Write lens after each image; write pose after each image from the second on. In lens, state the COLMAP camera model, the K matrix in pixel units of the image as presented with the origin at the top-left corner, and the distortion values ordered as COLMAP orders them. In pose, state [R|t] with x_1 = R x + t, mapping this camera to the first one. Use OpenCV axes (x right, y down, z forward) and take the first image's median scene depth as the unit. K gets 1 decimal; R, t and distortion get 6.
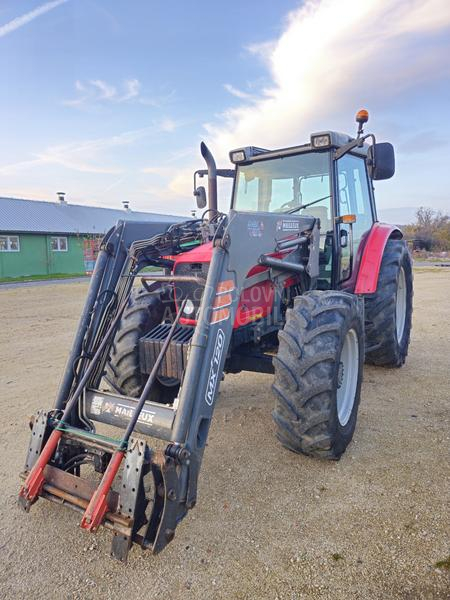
lens RADIAL K [[399.0, 0, 228.9], [0, 399.0, 297.7], [0, 0, 1]] dist [0.081745, -0.089252]
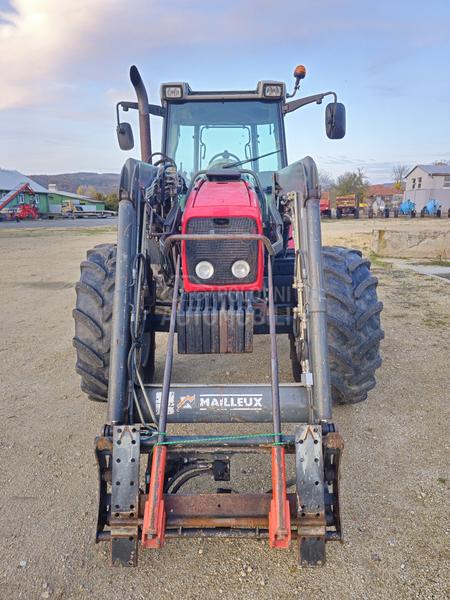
lens RADIAL K [[399.0, 0, 228.9], [0, 399.0, 297.7], [0, 0, 1]] dist [0.081745, -0.089252]
pose [[0.852559, -0.094533, 0.514010, -0.515437], [0.043648, 0.992948, 0.110220, -0.011966], [-0.520805, -0.071533, 0.850673, 0.255441]]
